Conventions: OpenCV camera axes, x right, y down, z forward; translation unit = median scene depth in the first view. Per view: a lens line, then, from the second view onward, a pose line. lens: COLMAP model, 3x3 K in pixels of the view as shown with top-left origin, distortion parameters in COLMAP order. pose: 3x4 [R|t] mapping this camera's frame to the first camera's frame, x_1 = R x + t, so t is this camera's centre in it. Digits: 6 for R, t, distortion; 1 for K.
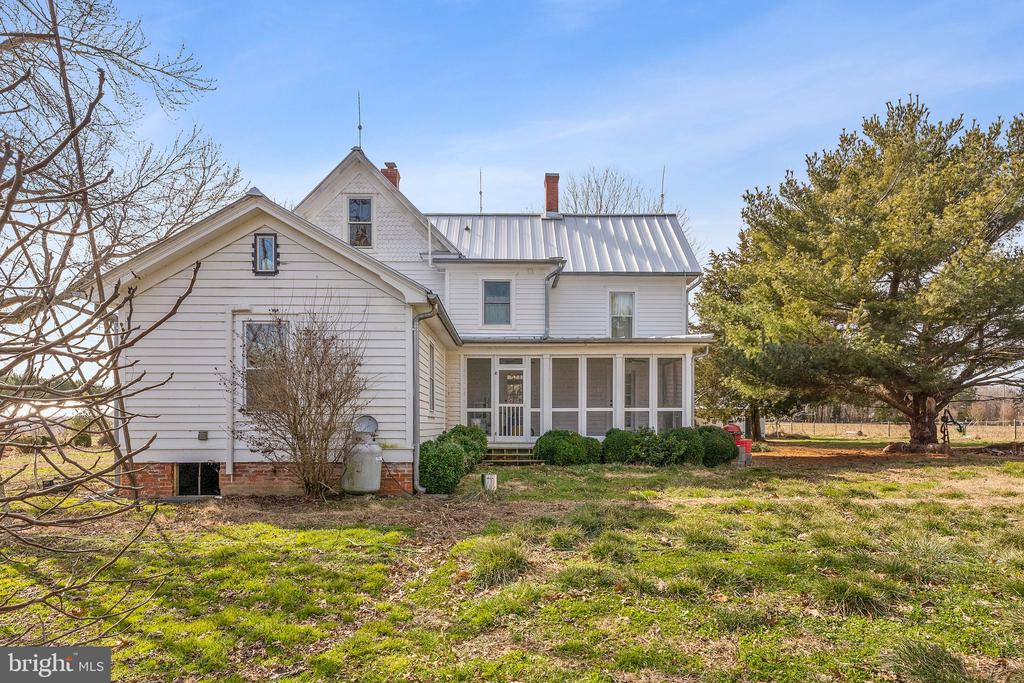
lens RADIAL K [[474.1, 0, 501.9], [0, 474.1, 422.0], [0, 0, 1]] dist [-0.000408, -0.000562]
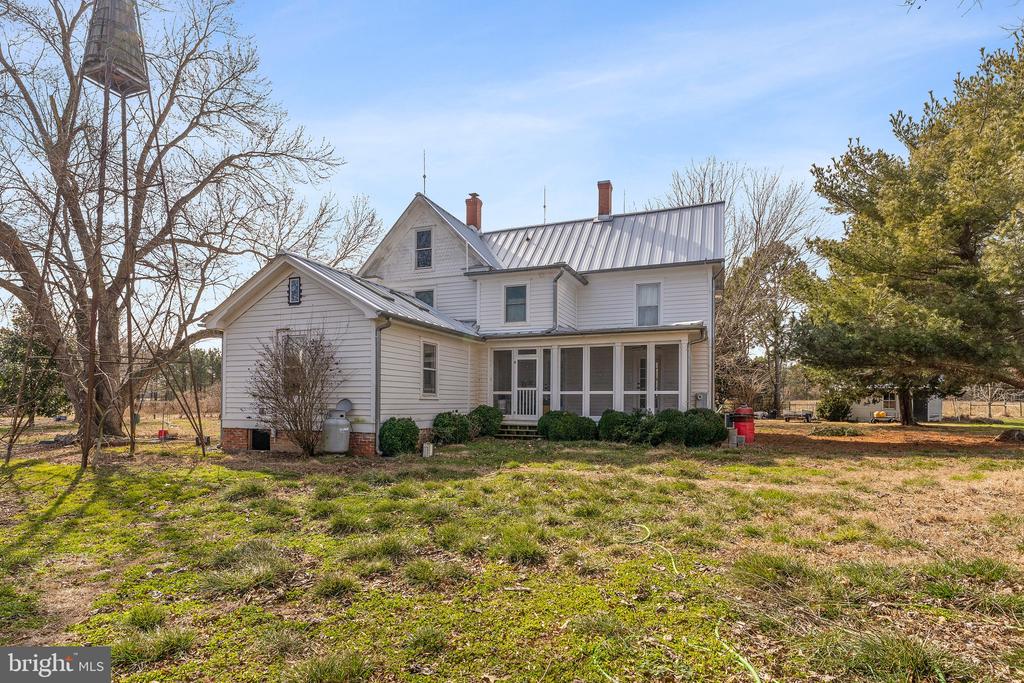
lens RADIAL K [[427.2, 0, 508.9], [0, 427.2, 392.8], [0, 0, 1]] dist [0.001738, 0.000288]
pose [[0.944251, 0.000078, -0.329227, 0.331605], [-0.006099, 0.999833, -0.017255, -0.007184], [0.329170, 0.018301, 0.944093, -0.027132]]
